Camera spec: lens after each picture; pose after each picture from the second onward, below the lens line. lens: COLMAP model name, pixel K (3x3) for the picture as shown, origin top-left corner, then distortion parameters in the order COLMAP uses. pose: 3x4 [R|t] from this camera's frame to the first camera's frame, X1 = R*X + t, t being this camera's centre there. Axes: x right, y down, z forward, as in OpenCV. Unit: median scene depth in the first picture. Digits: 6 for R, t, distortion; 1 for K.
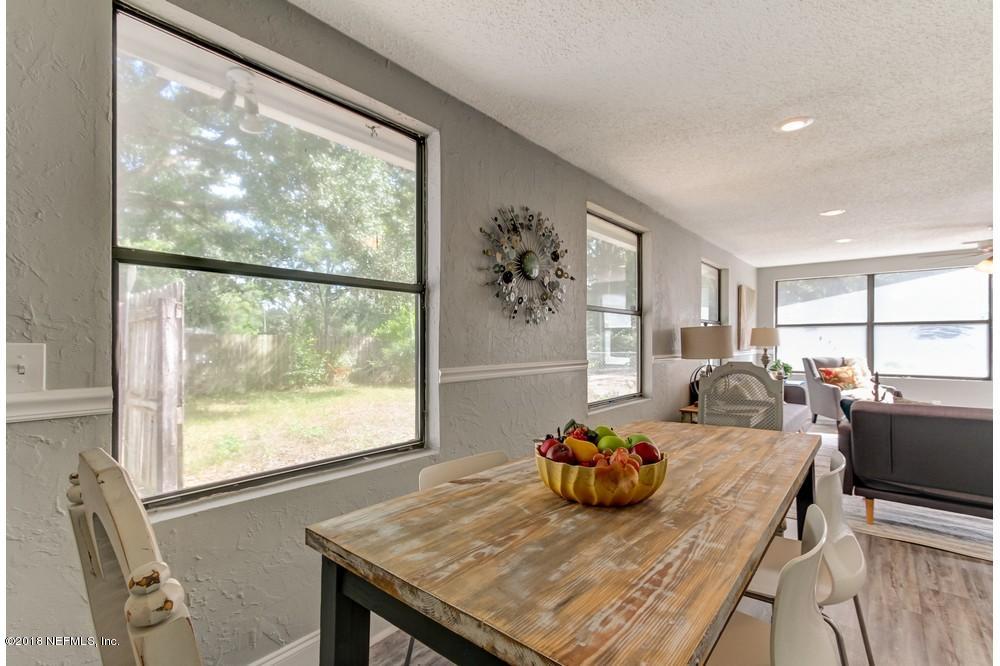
lens RADIAL K [[459.3, 0, 500.9], [0, 459.3, 341.0], [0, 0, 1]] dist [0.011253, 0.000067]
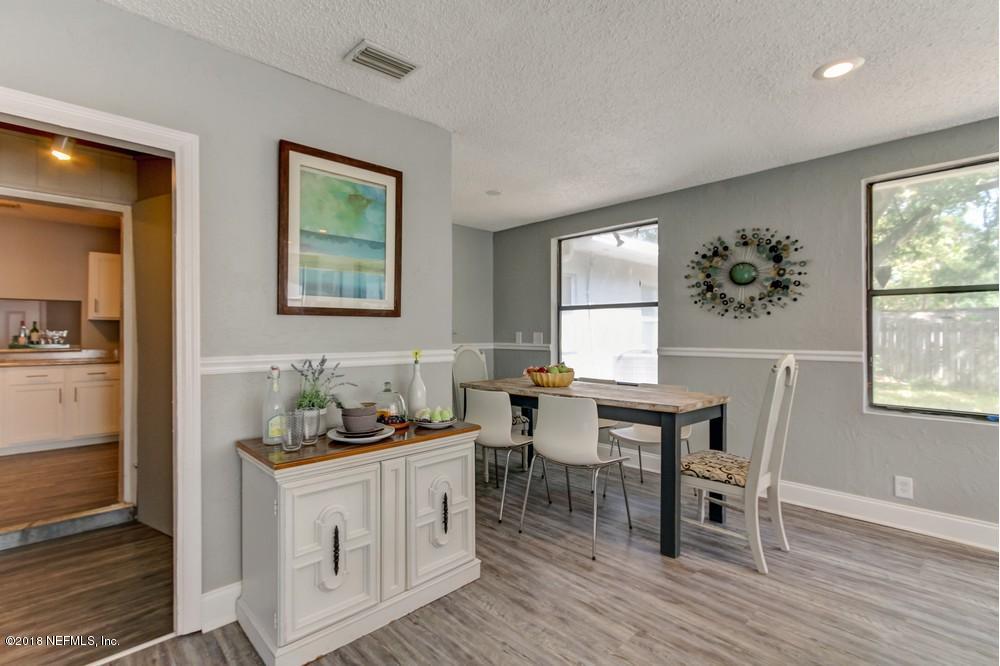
lens RADIAL K [[461.2, 0, 496.9], [0, 461.2, 336.1], [0, 0, 1]] dist [-0.004197, 0.000742]
pose [[-0.110272, 0.006566, -0.993880, 0.595102], [-0.001027, 0.999977, 0.006721, 0.001182], [0.993901, 0.001762, -0.110263, 0.192206]]
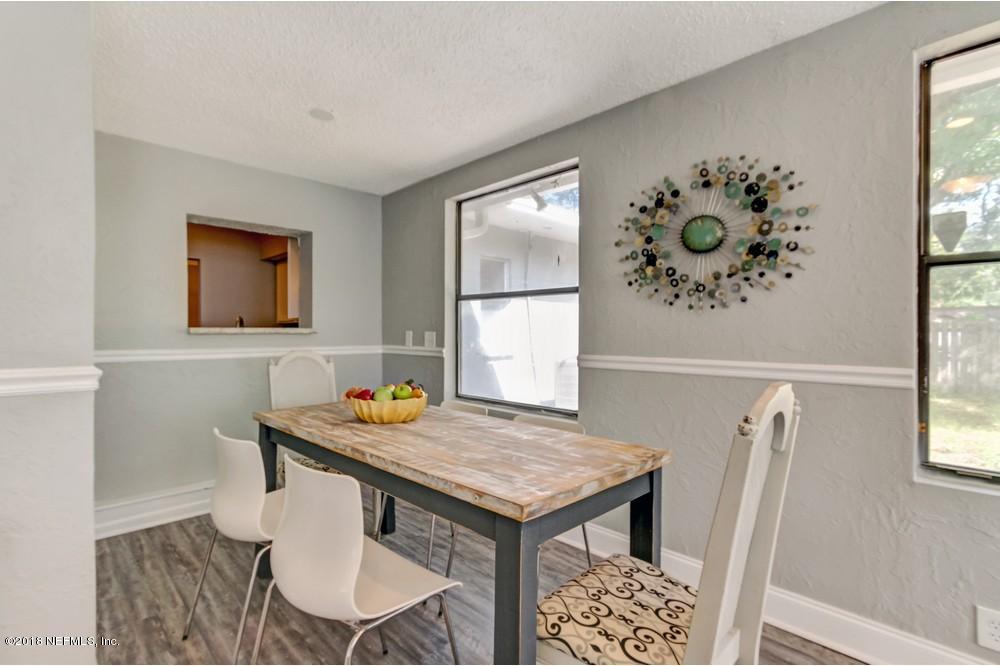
lens RADIAL K [[461.2, 0, 496.9], [0, 461.2, 336.1], [0, 0, 1]] dist [-0.004197, 0.000742]
pose [[-0.086902, 0.007731, -0.996187, 0.363515], [-0.003821, 0.999960, 0.008093, 0.000987], [0.996210, 0.004510, -0.086869, 0.303014]]
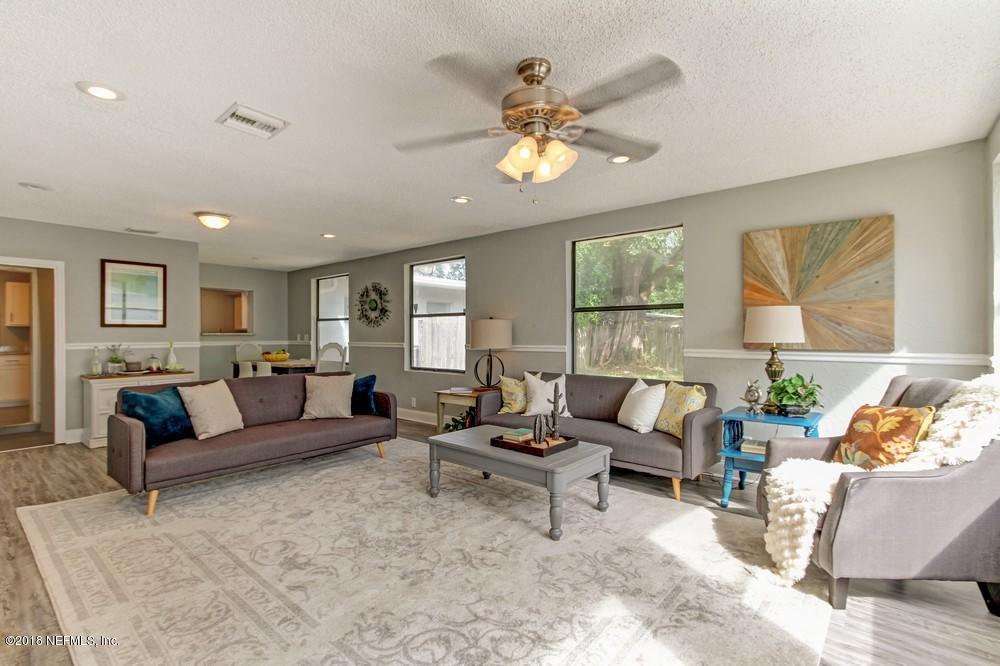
lens RADIAL K [[461.2, 0, 496.9], [0, 461.2, 336.1], [0, 0, 1]] dist [-0.004197, 0.000742]
pose [[0.002471, 0.002802, -0.999993, 1.111637], [0.000668, 0.999996, 0.002804, 0.002265], [0.999997, -0.000675, 0.002469, 0.706471]]
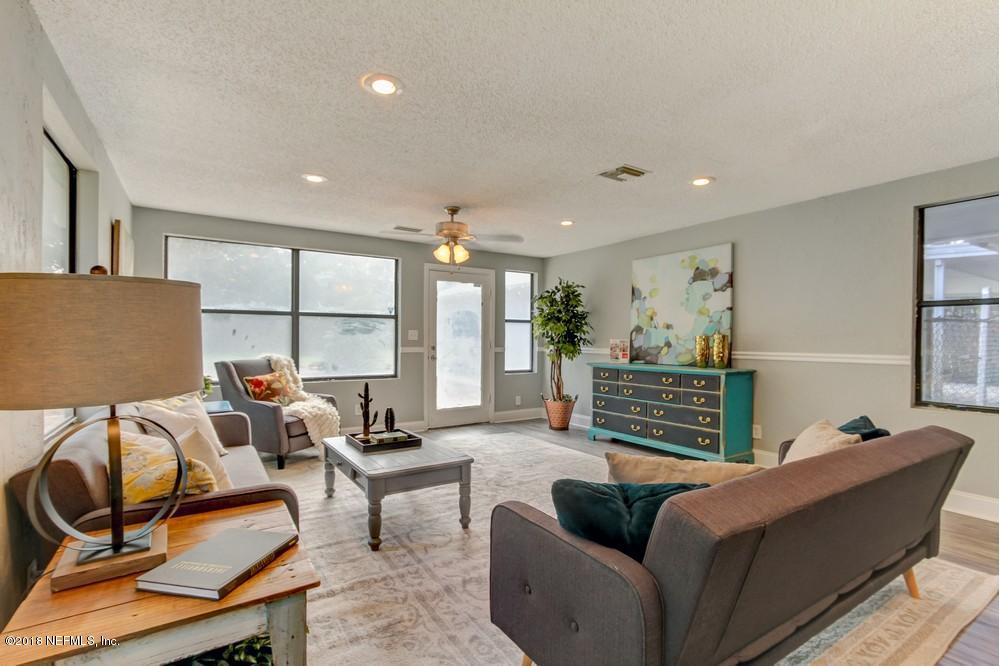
lens RADIAL K [[466.8, 0, 497.5], [0, 466.8, 332.7], [0, 0, 1]] dist [-0.000432, 0.000023]
pose [[0.284708, 0.016730, 0.958468, 0.167644], [-0.007412, 0.999856, -0.015251, 0.004006], [-0.958586, -0.002762, 0.284791, 0.495555]]
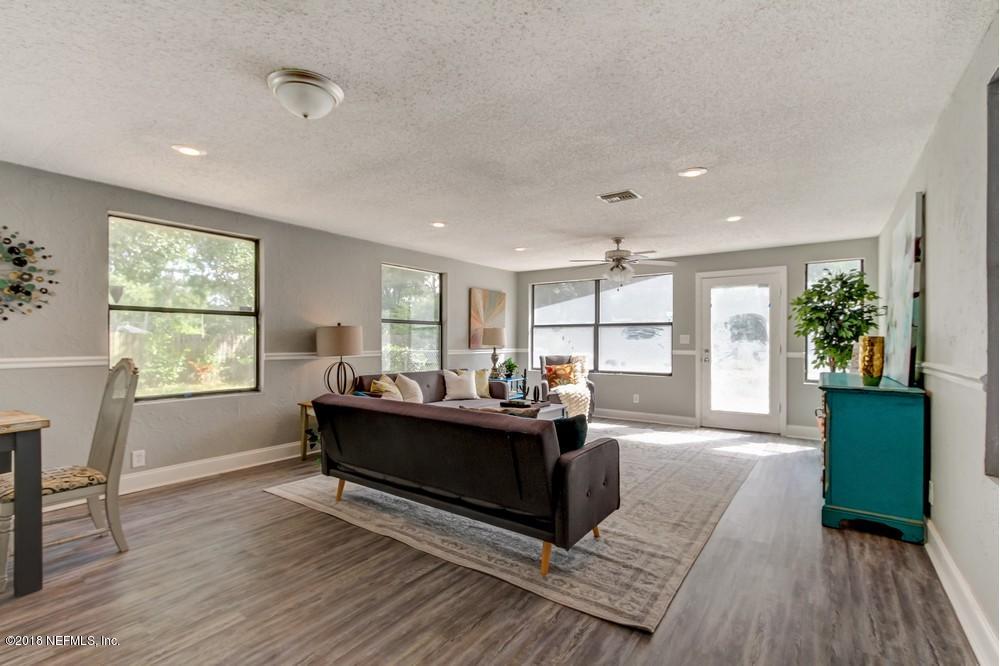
lens RADIAL K [[460.7, 0, 493.6], [0, 460.7, 341.8], [0, 0, 1]] dist [-0.000033, 0.000993]
pose [[0.997424, 0.003500, 0.071650, 0.515516], [-0.003850, 0.999981, 0.004750, -0.001818], [-0.071632, -0.005014, 0.997419, -0.074919]]
